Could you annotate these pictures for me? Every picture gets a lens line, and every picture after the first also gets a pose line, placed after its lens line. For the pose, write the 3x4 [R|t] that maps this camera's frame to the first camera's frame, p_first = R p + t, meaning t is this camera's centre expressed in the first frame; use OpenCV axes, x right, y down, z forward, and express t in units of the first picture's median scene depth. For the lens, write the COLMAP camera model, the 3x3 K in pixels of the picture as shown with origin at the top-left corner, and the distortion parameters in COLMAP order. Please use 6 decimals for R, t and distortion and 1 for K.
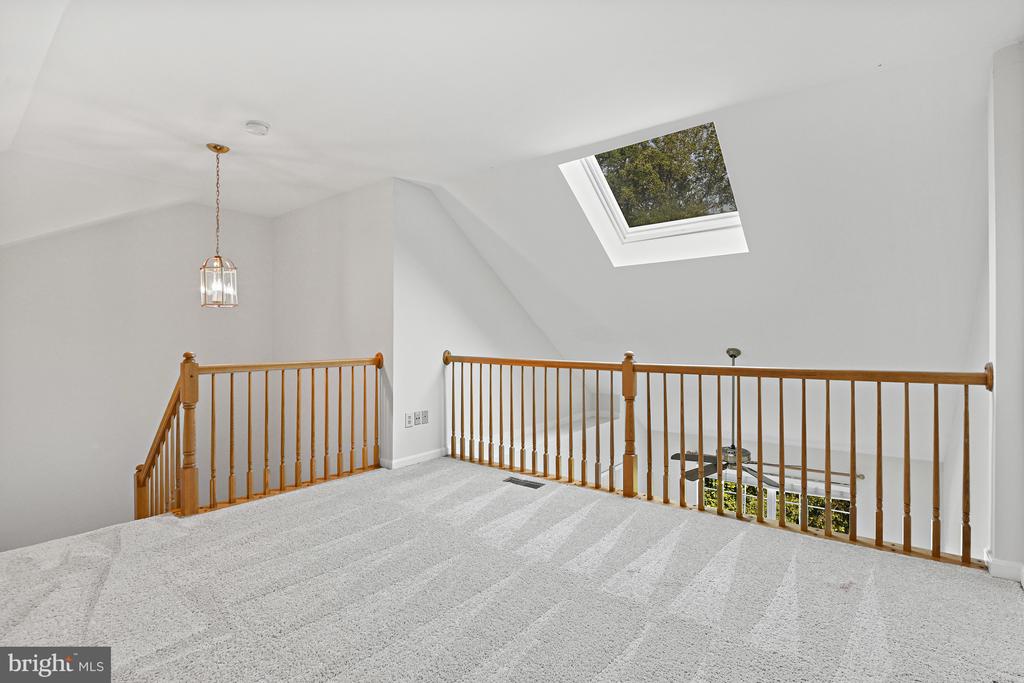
lens RADIAL K [[491.6, 0, 508.3], [0, 491.6, 333.9], [0, 0, 1]] dist [-0.001655, 0.000110]
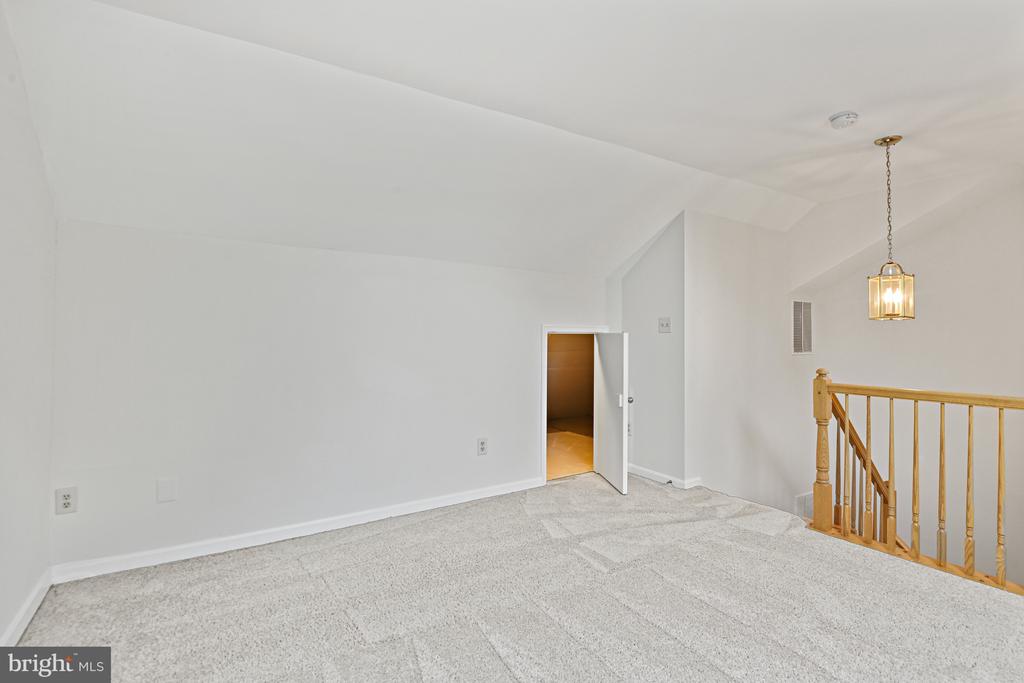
lens RADIAL K [[491.6, 0, 508.3], [0, 491.6, 333.9], [0, 0, 1]] dist [-0.001655, 0.000110]
pose [[-0.305708, 0.000104, -0.952125, 0.452405], [0.003638, 0.999993, -0.001059, -0.032153], [0.952118, -0.003787, -0.305706, 0.619479]]
